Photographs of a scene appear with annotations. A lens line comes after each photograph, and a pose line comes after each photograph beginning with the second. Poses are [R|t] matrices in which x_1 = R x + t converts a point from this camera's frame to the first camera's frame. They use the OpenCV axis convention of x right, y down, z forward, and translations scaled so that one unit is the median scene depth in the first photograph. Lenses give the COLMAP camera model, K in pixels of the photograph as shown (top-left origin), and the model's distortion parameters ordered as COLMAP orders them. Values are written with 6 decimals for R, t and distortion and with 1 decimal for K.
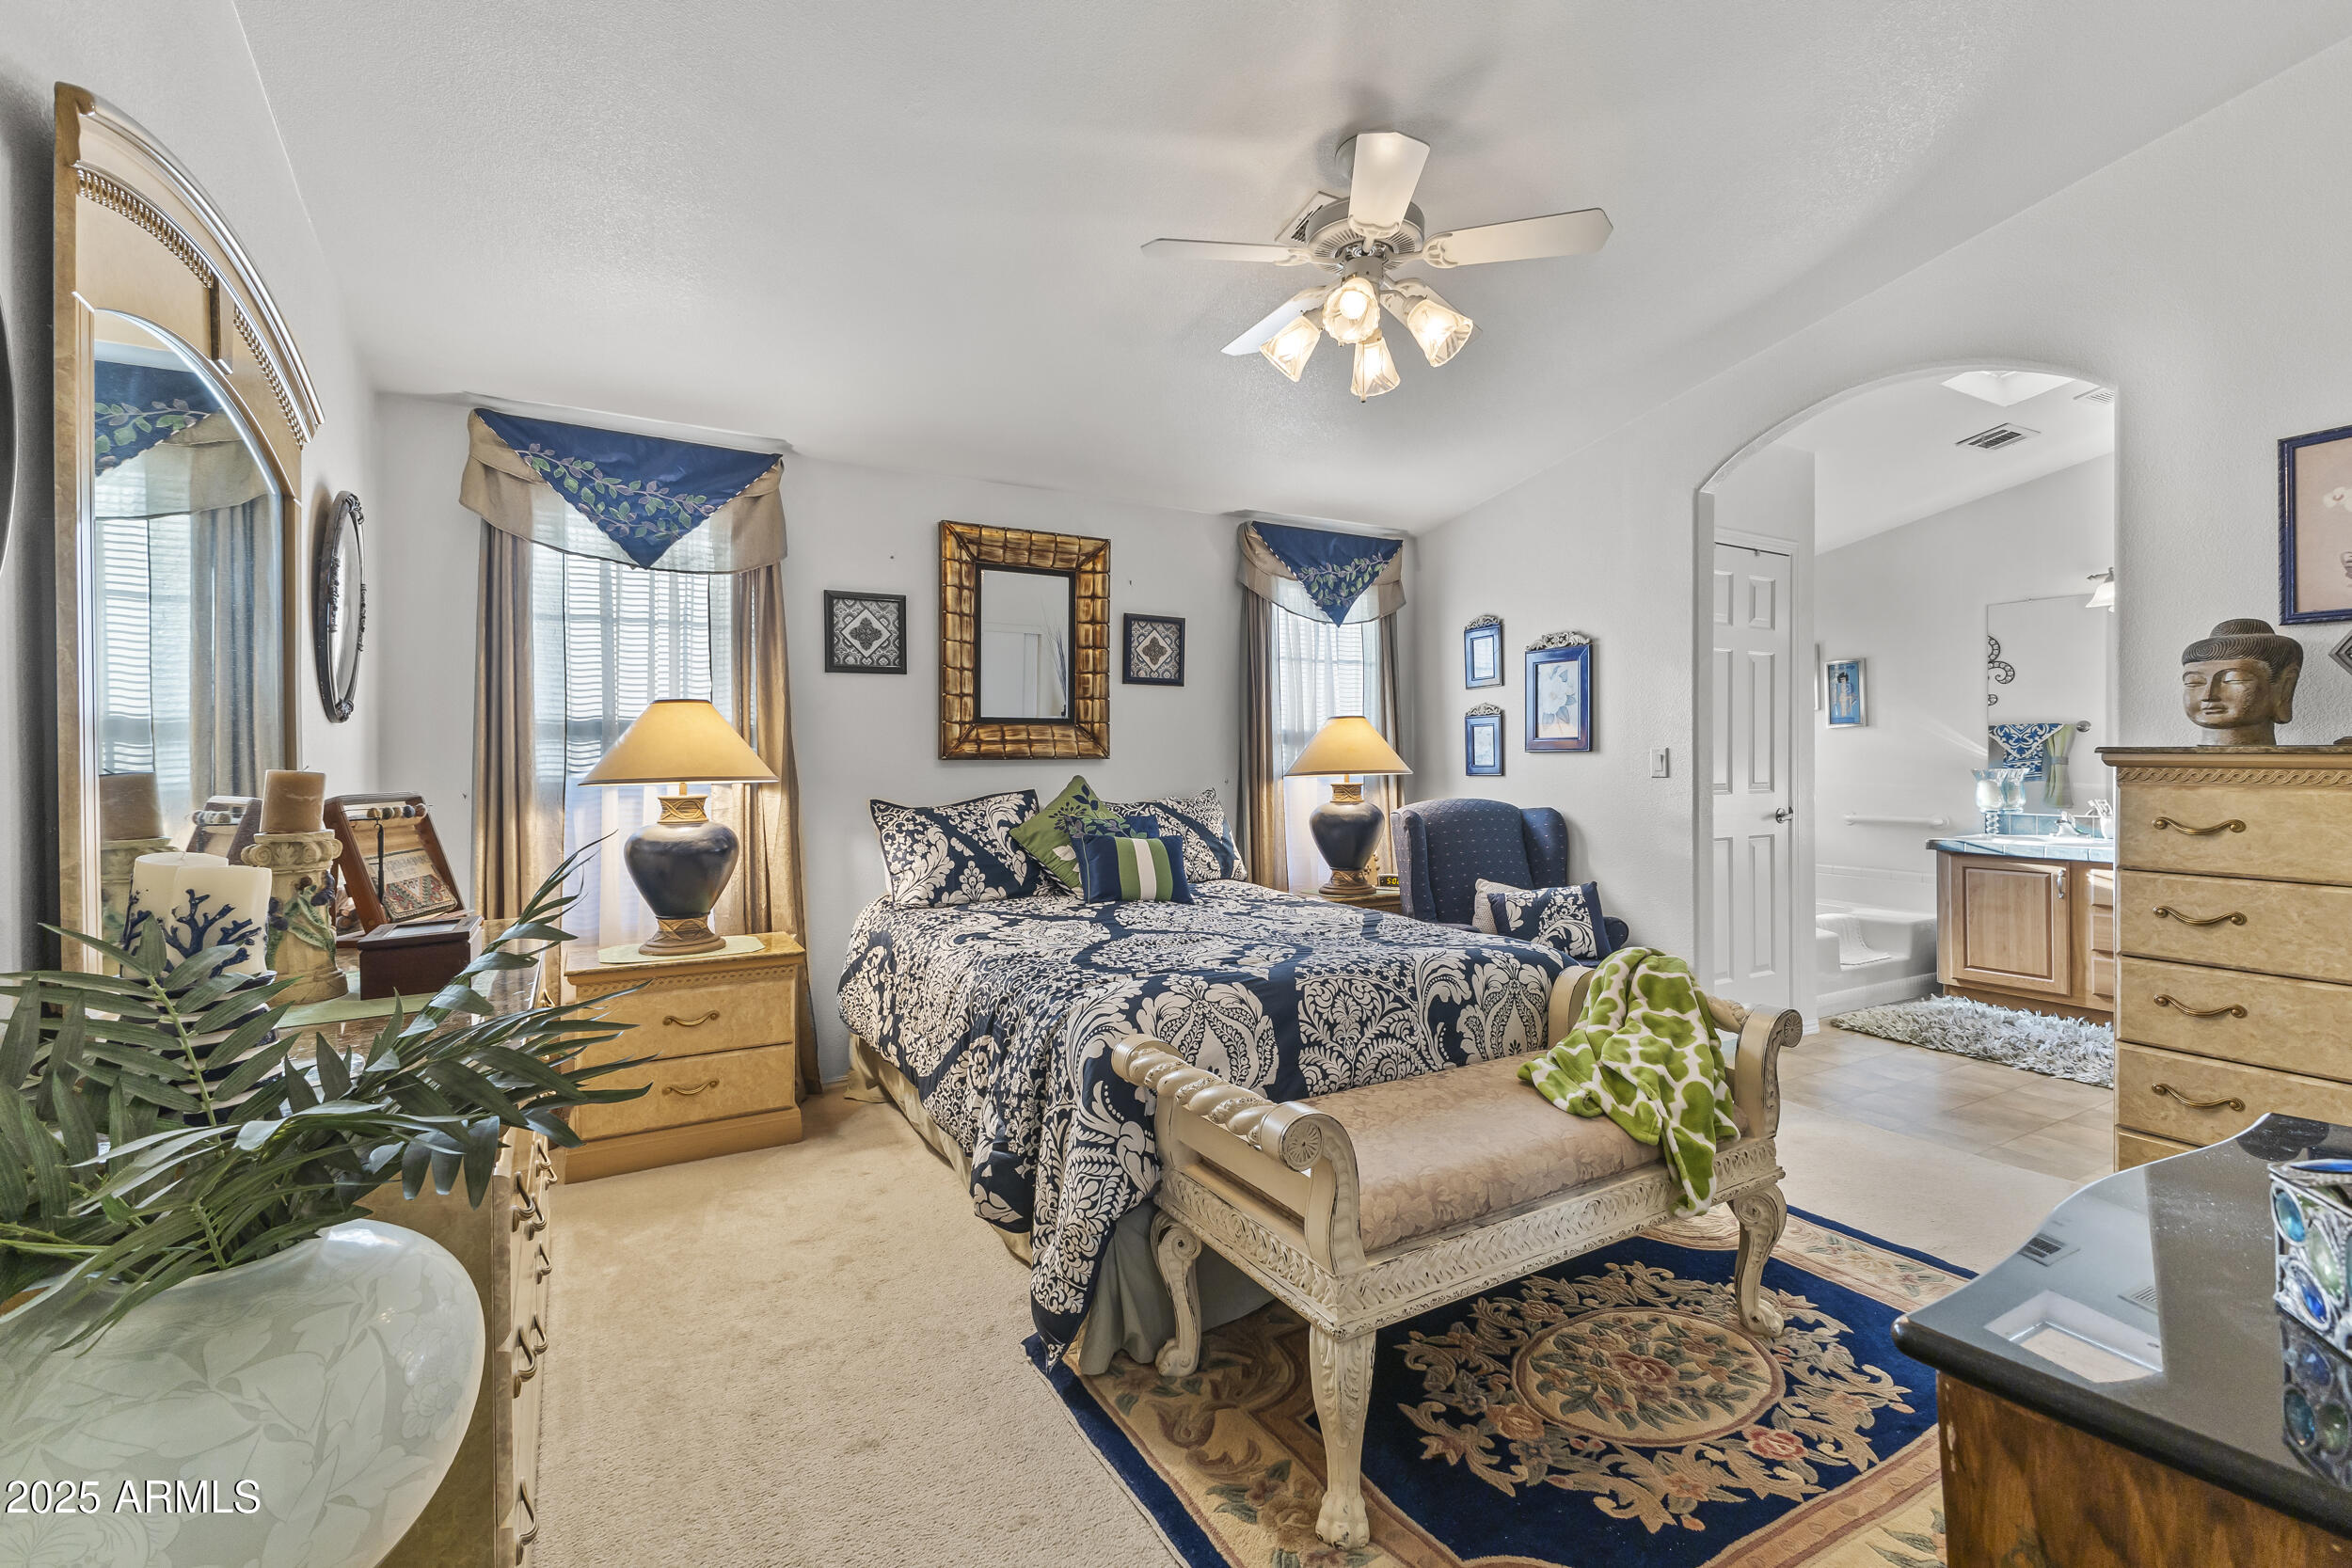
lens RADIAL K [[1020.5, 0, 1183.3], [0, 1020.5, 759.7], [0, 0, 1]] dist [0.013966, -0.002599]
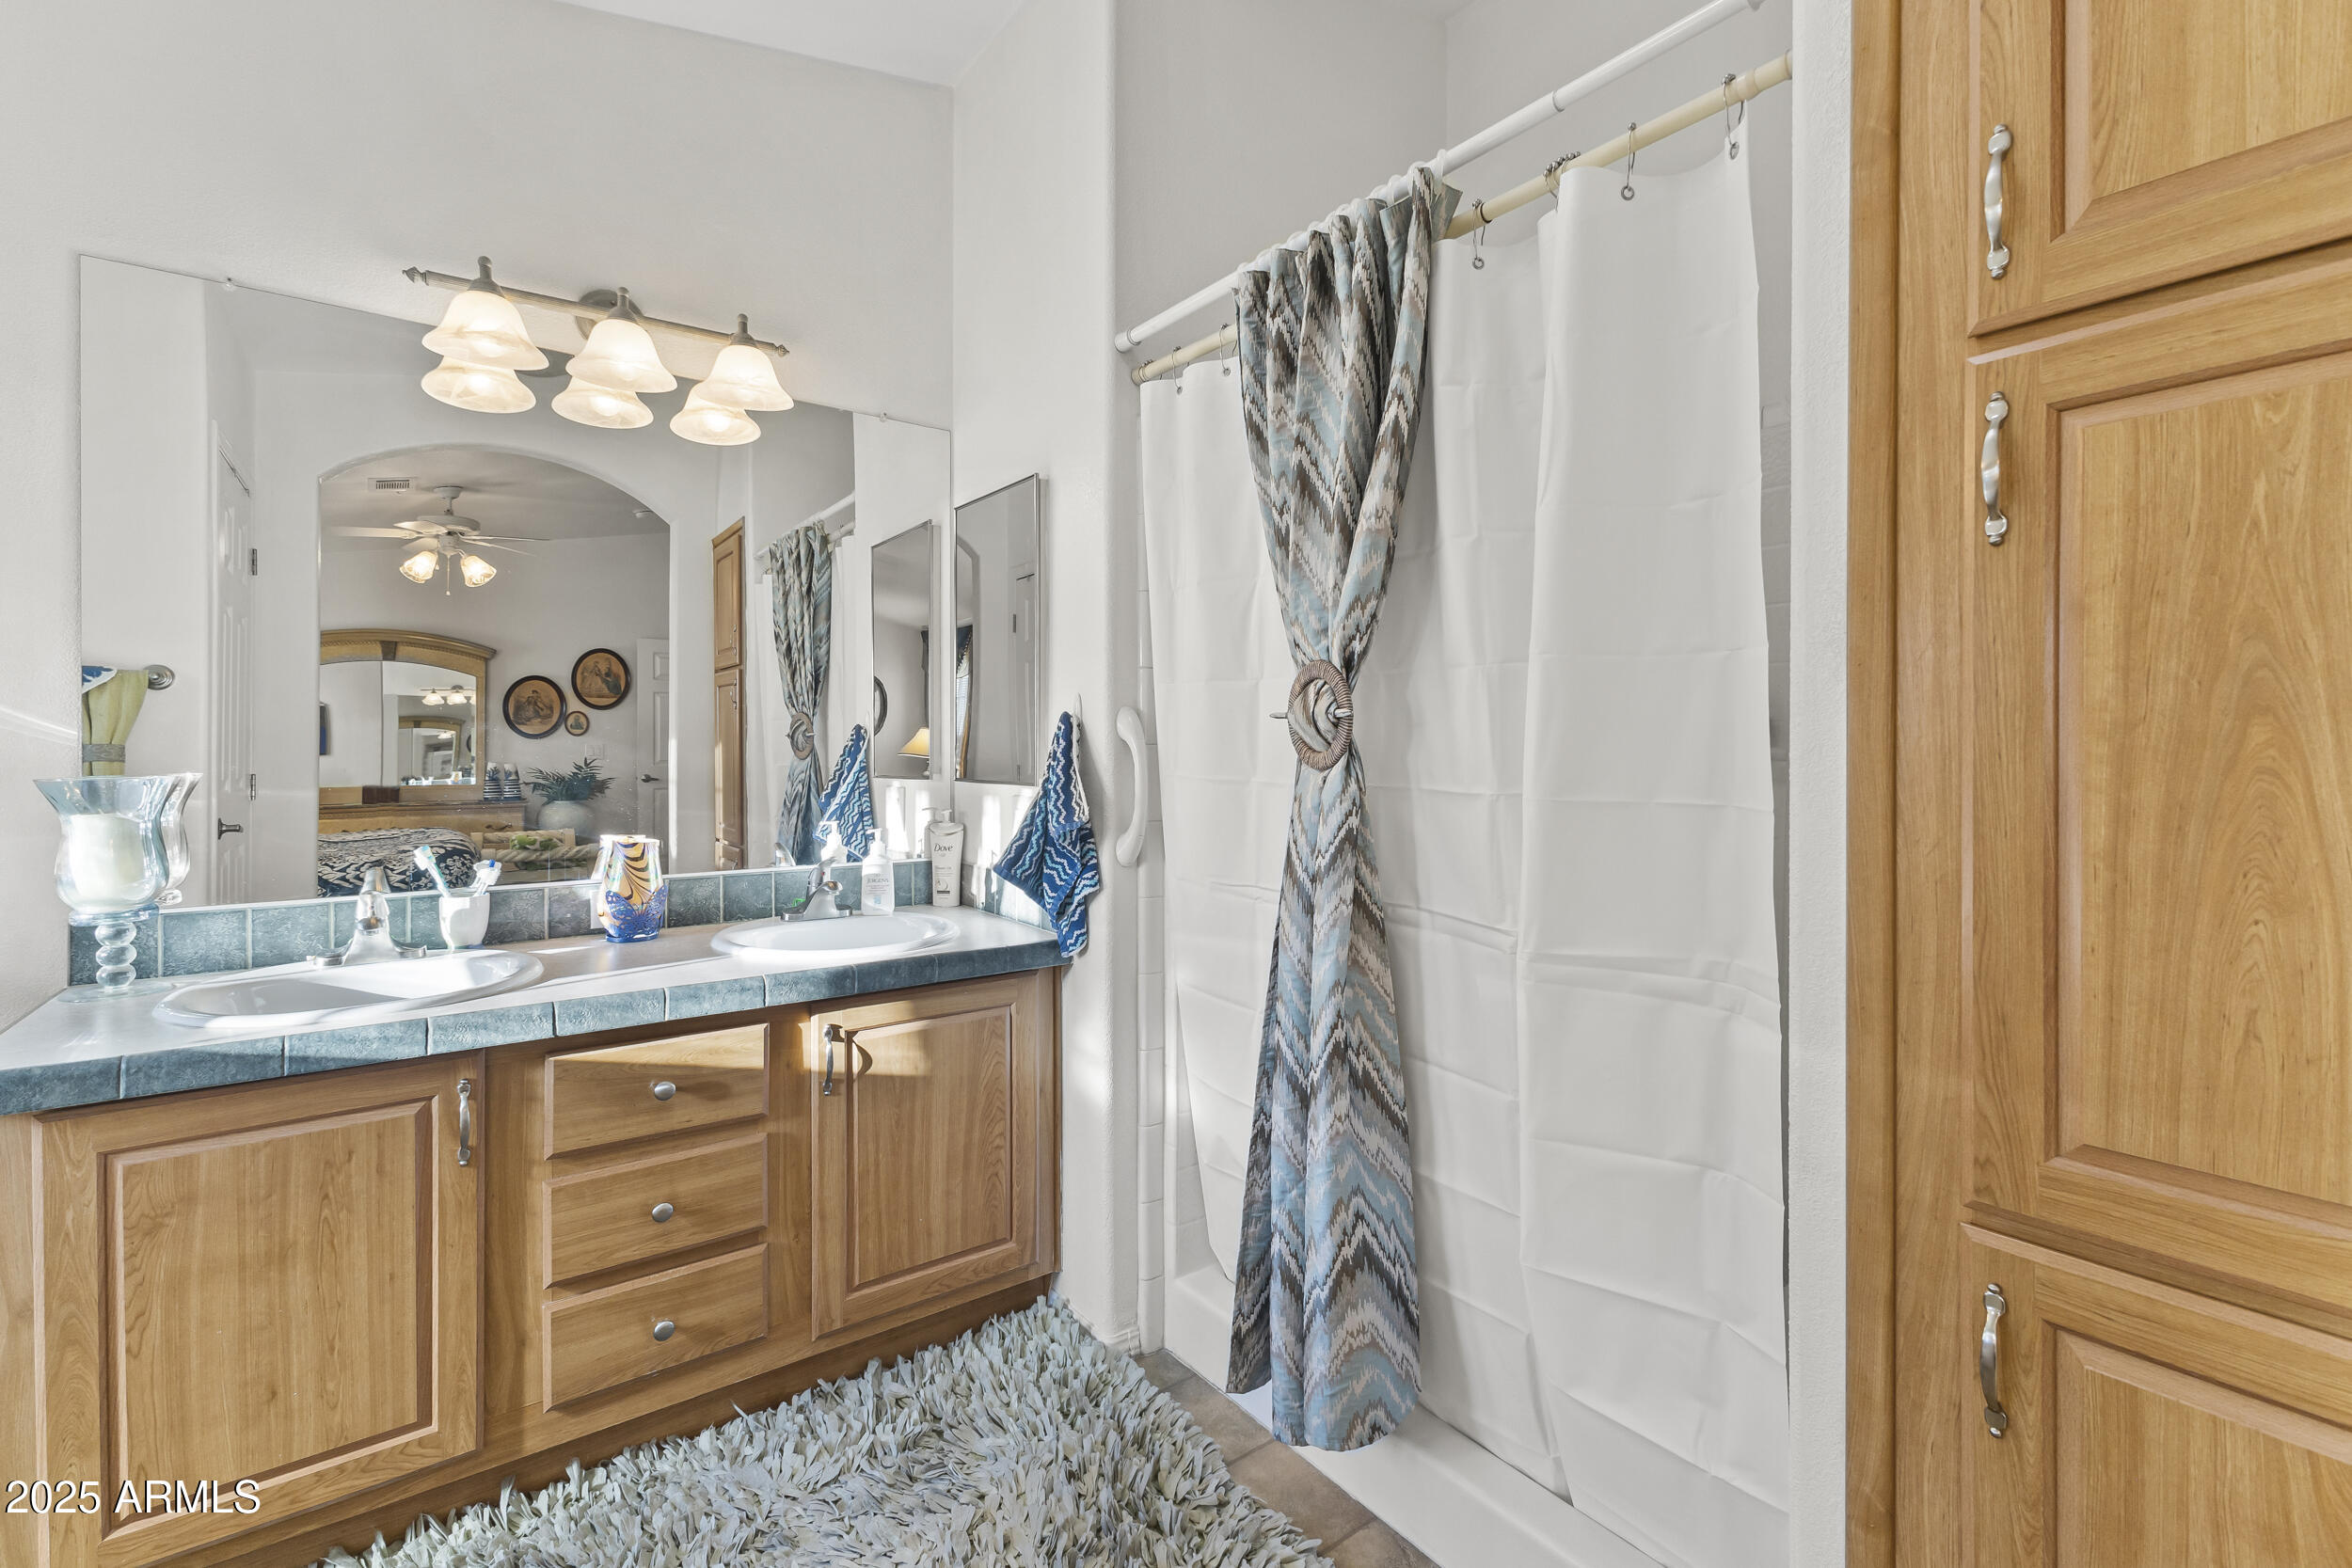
lens RADIAL K [[1020.5, 0, 1175.5], [0, 1020.5, 752.4], [0, 0, 1]] dist [0.013966, -0.002599]
pose [[-0.111135, 0.001874, 0.993804, 0.458031], [0.000325, 0.999998, -0.001849, 0.002322], [-0.993805, 0.000117, -0.111136, 0.744749]]
